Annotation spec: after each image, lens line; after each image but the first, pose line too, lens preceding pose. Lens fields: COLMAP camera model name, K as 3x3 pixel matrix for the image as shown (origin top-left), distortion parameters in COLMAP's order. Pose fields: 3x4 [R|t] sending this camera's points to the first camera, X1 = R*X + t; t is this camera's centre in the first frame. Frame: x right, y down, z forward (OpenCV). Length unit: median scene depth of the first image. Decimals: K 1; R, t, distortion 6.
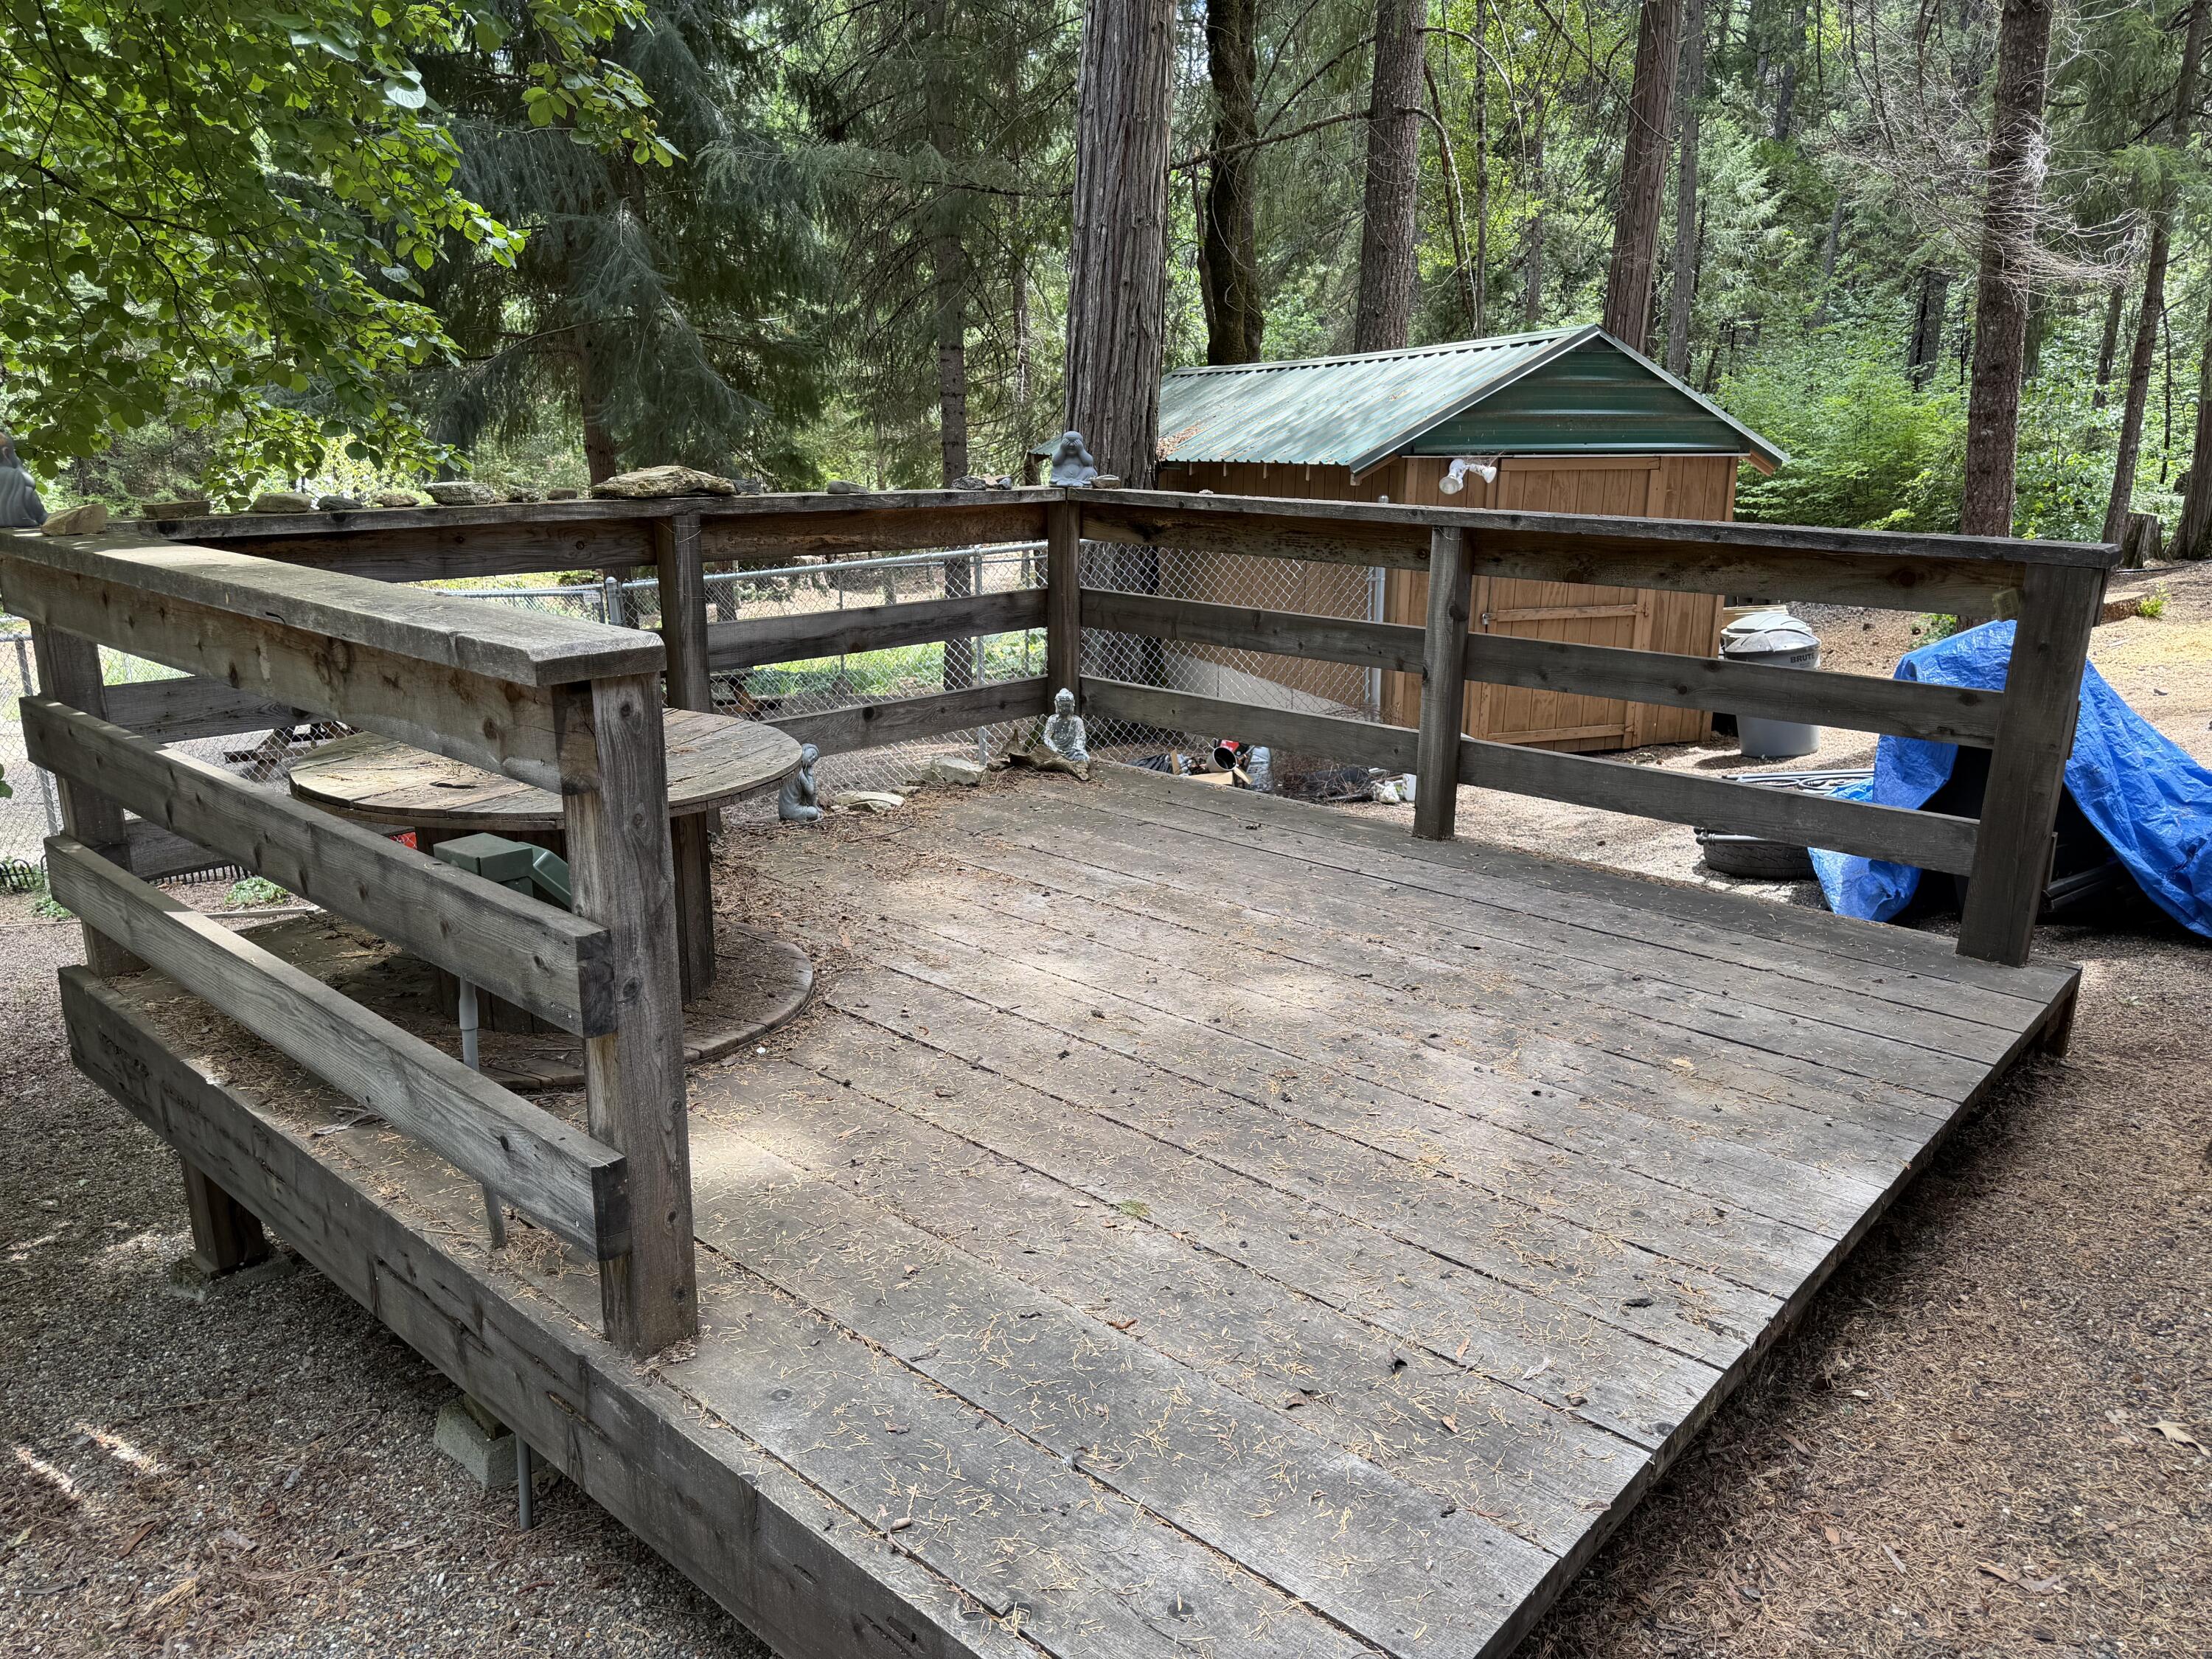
lens RADIAL K [[1566.2, 0, 1145.5], [0, 1566.2, 832.7], [0, 0, 1]] dist [0.058577, -0.073002]
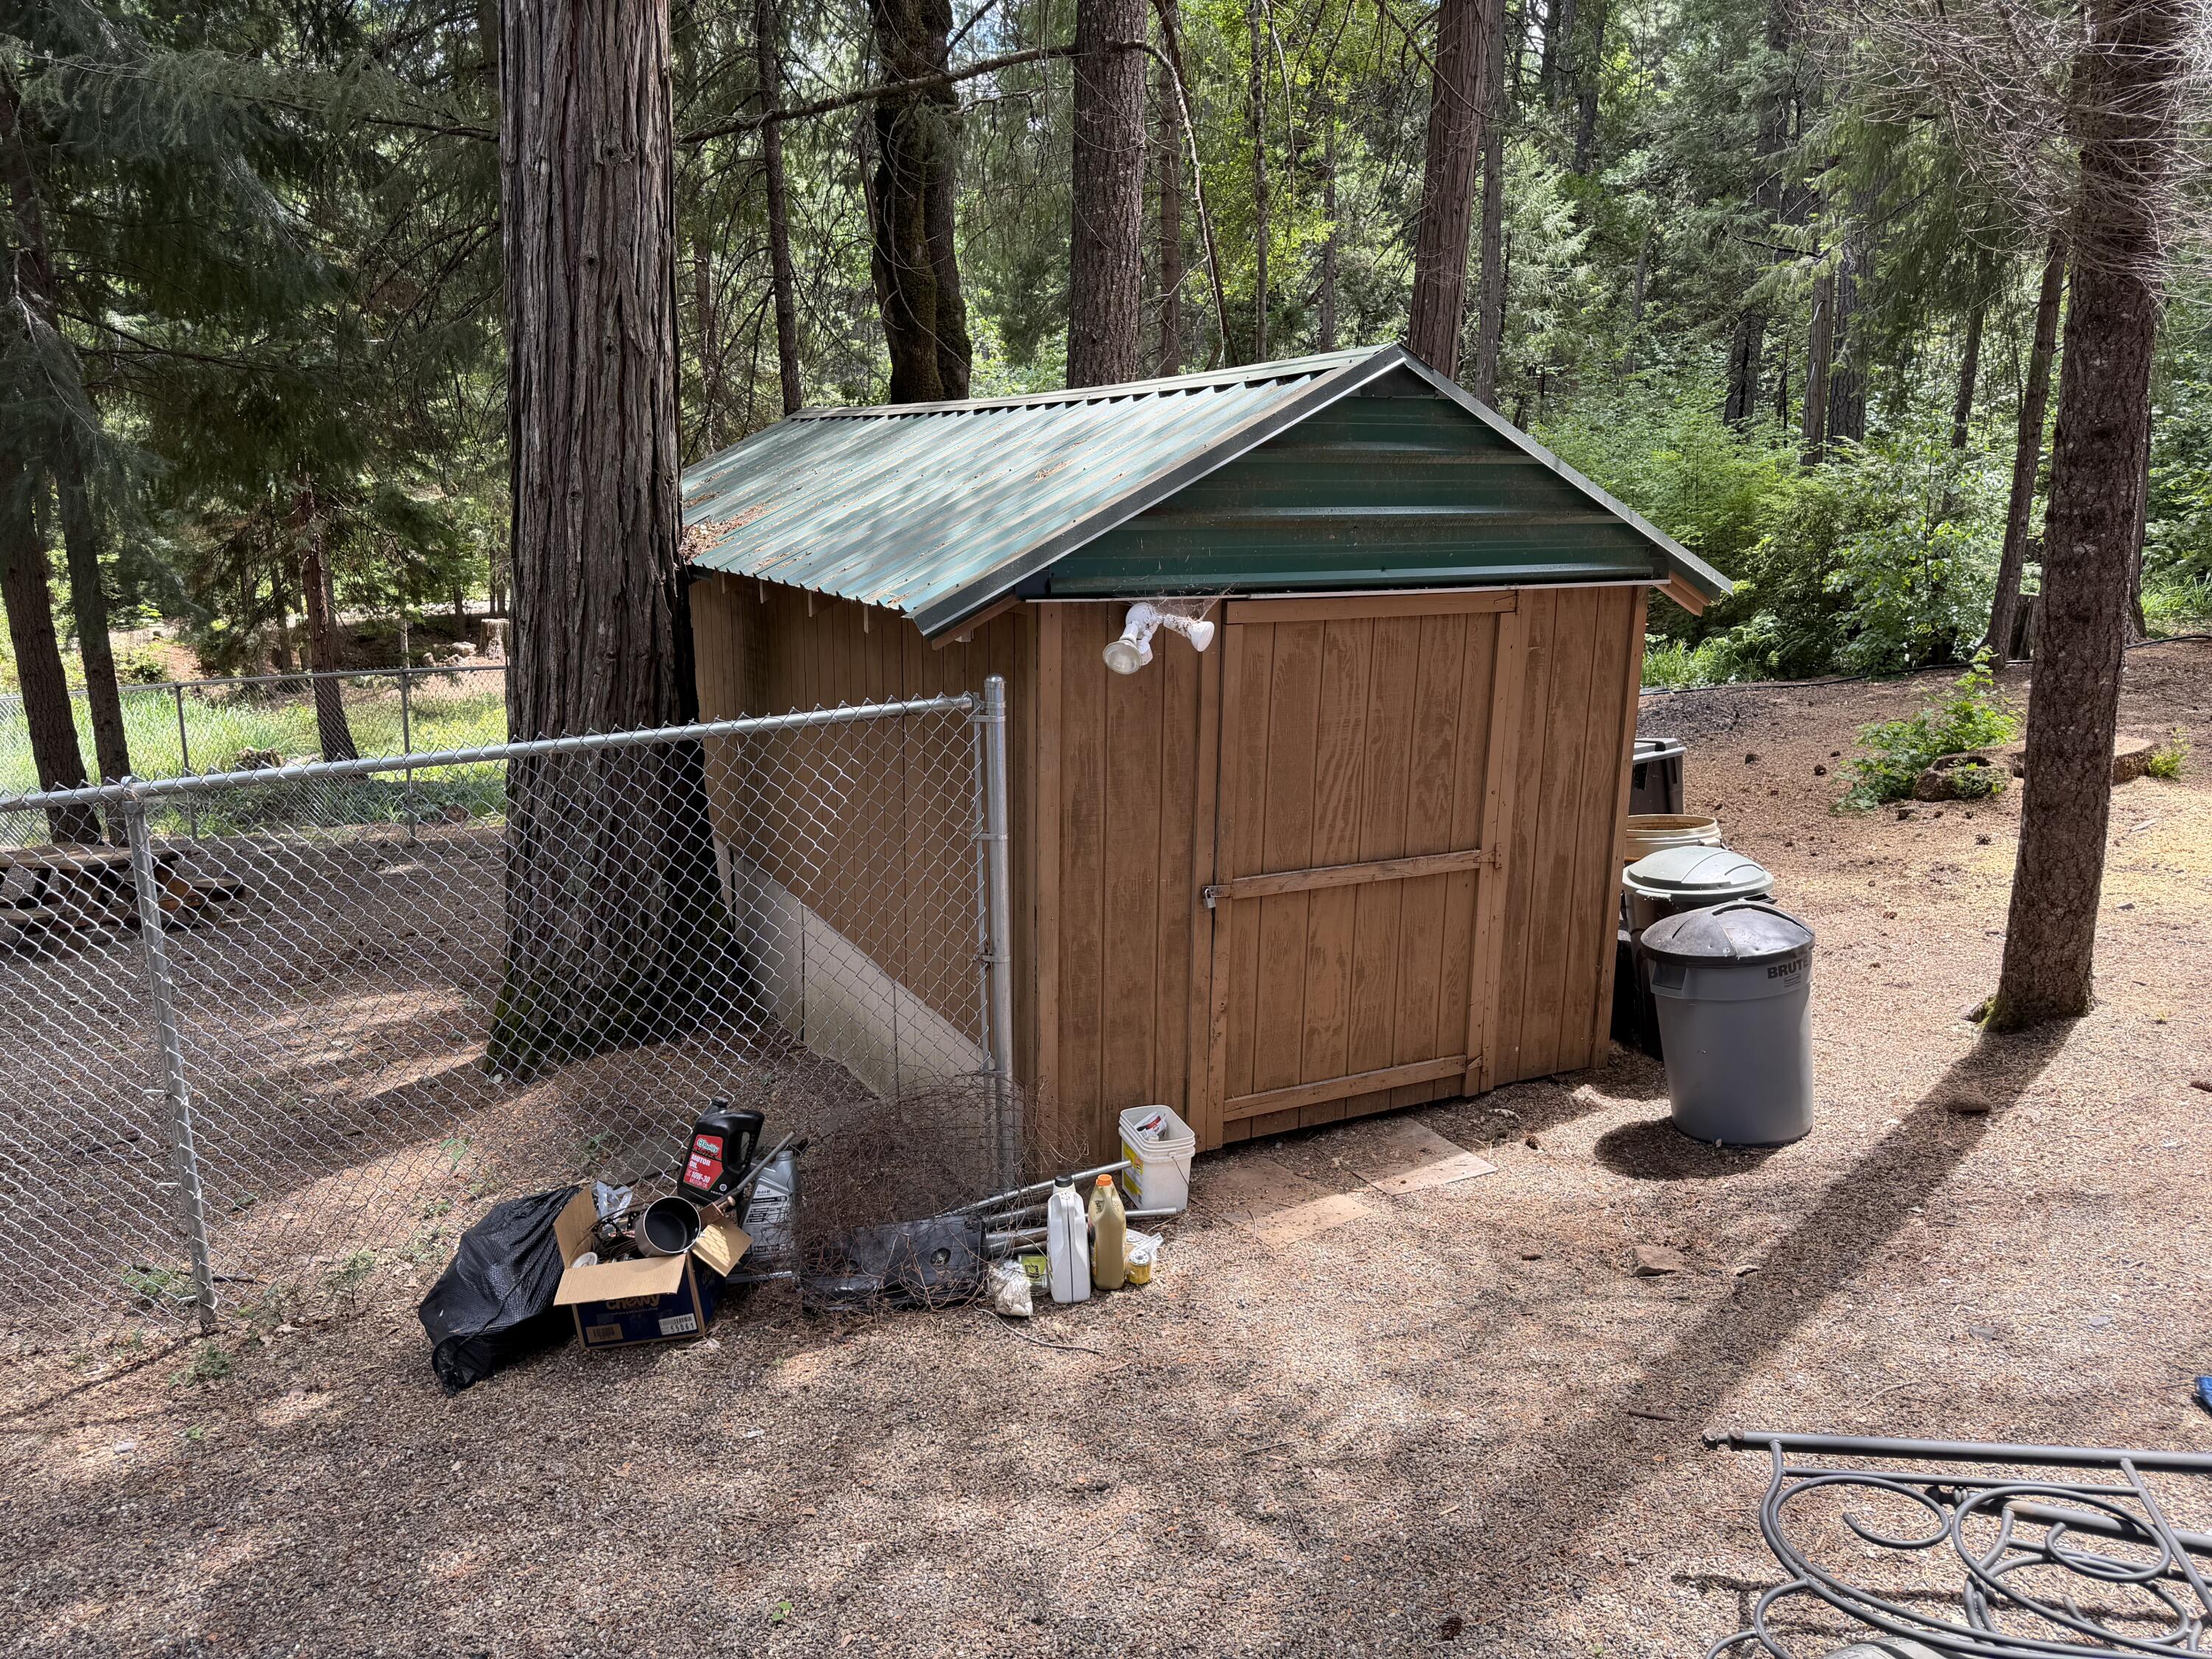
lens RADIAL K [[1566.2, 0, 1129.3], [0, 1566.2, 837.1], [0, 0, 1]] dist [0.058577, -0.073002]
pose [[0.994428, -0.014802, 0.104373, 0.044027], [0.016891, 0.999674, -0.019155, -0.047718], [-0.104055, 0.020812, 0.994354, 0.156829]]
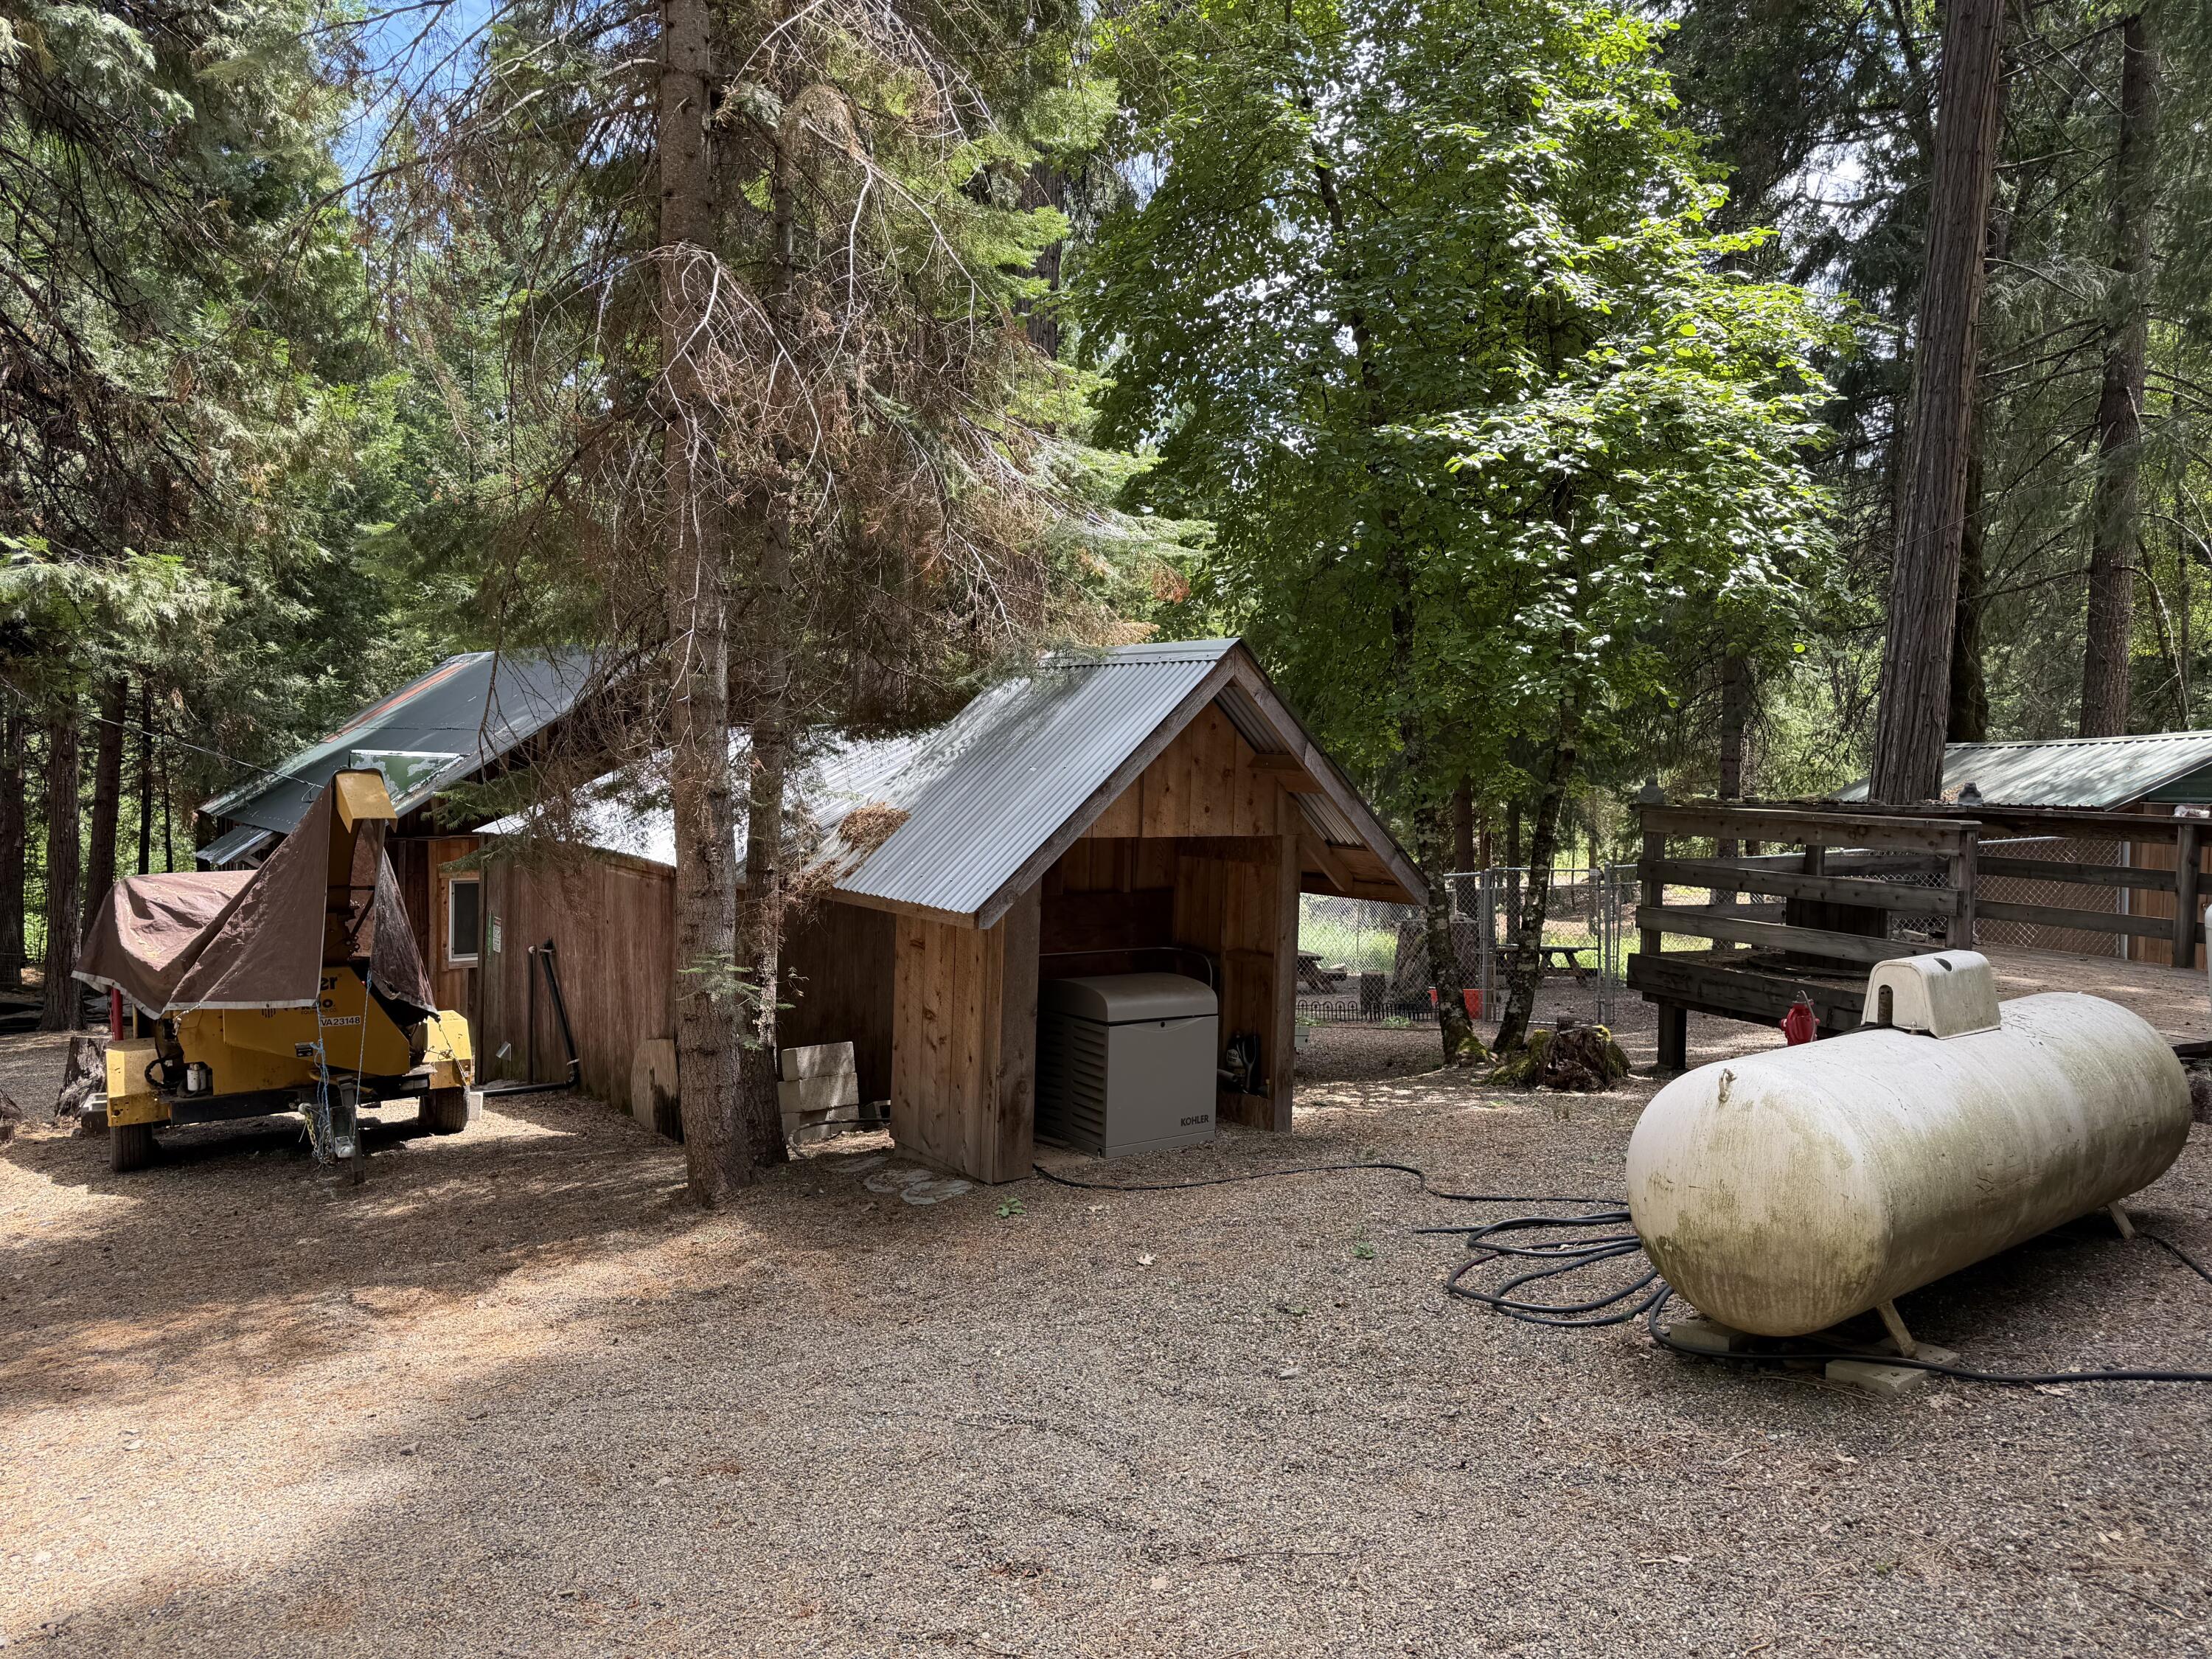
lens RADIAL K [[1566.2, 0, 1105.8], [0, 1566.2, 808.6], [0, 0, 1]] dist [0.058577, -0.073002]
pose [[0.923014, 0.025536, -0.383917, -0.059284], [-0.115144, 0.970401, -0.212283, 0.072056], [0.367133, 0.240146, 0.898634, -0.260521]]
